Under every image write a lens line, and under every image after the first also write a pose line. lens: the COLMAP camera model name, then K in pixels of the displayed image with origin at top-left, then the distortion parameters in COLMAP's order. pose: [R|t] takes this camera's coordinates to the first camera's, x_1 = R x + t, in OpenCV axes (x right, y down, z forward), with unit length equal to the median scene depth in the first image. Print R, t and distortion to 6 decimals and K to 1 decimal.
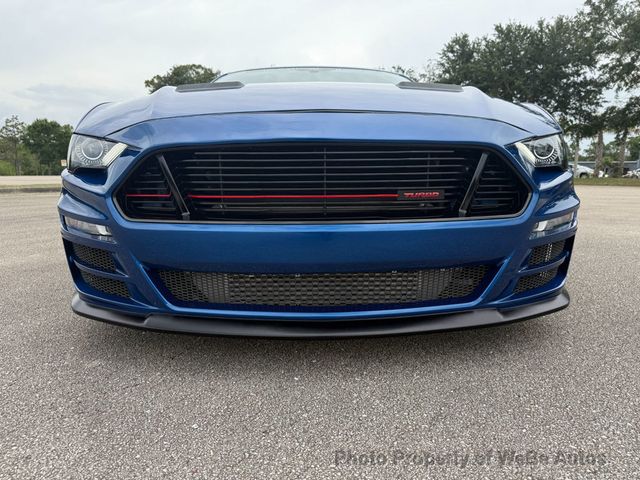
lens RADIAL K [[454.4, 0, 315.9], [0, 454.4, 245.9], [0, 0, 1]] dist [0.048491, -0.056841]
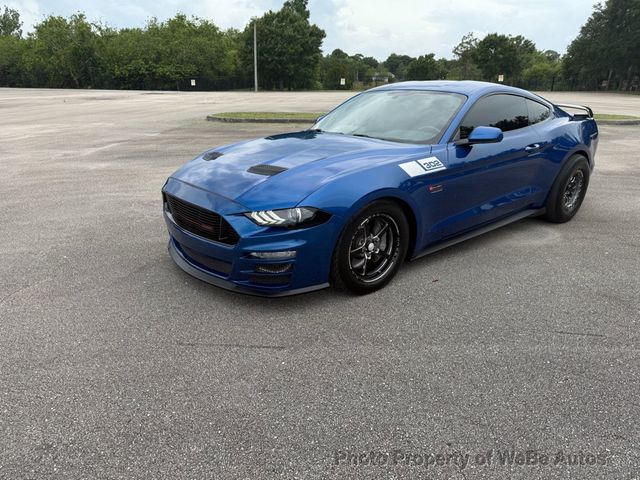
lens RADIAL K [[457.9, 0, 317.8], [0, 457.9, 240.2], [0, 0, 1]] dist [0.049501, -0.061560]
pose [[0.623363, 0.254100, -0.739494, 0.108006], [-0.121157, 0.965692, 0.229693, -0.030385], [0.772489, -0.053587, 0.632763, -0.003442]]
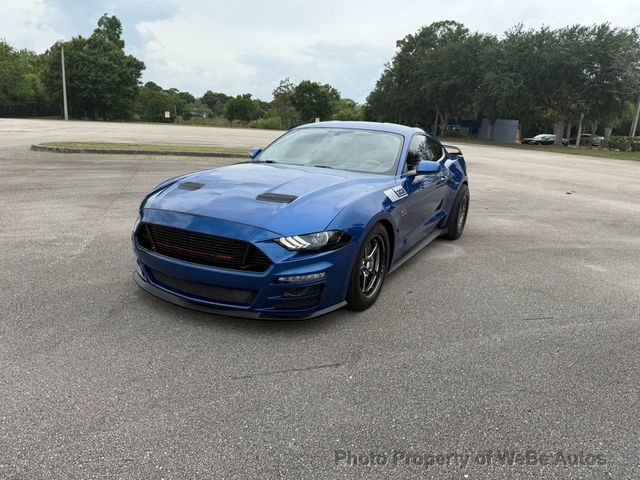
lens RADIAL K [[454.0, 0, 323.1], [0, 454.0, 238.9], [0, 0, 1]] dist [0.053381, -0.059702]
pose [[0.872937, 0.158758, -0.461277, 0.078215], [-0.121573, 0.986528, 0.109465, -0.023583], [0.472441, -0.039477, 0.880478, -0.036470]]
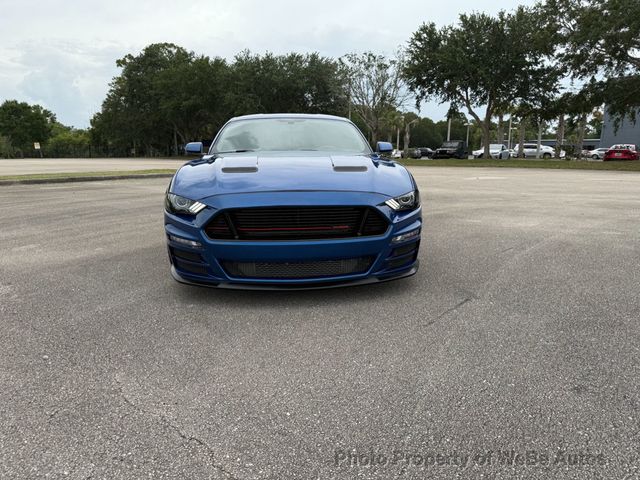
lens RADIAL K [[454.4, 0, 315.9], [0, 454.4, 245.9], [0, 0, 1]] dist [0.048491, -0.056841]
pose [[0.998622, -0.015377, 0.050180, -0.000382], [0.013009, 0.998801, 0.047191, -0.005749], [-0.050845, -0.046473, 0.997625, -0.057236]]
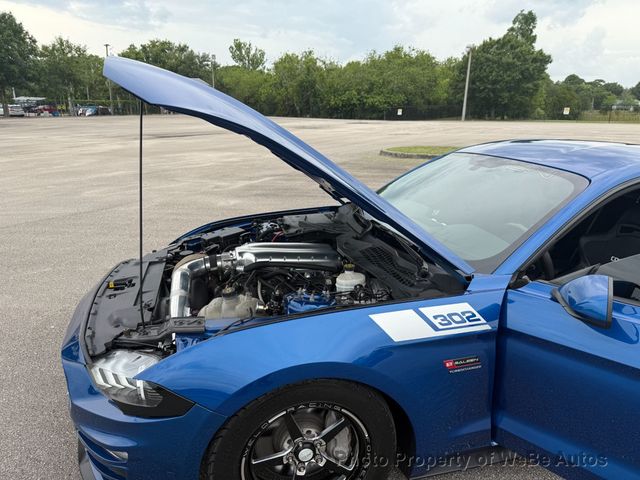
lens RADIAL K [[461.0, 0, 321.7], [0, 461.0, 241.3], [0, 0, 1]] dist [0.031892, -0.040582]
pose [[0.235859, 0.268683, -0.933906, 0.084132], [-0.156155, 0.959009, 0.236468, -0.047321], [0.959159, 0.090061, 0.268147, 0.061145]]
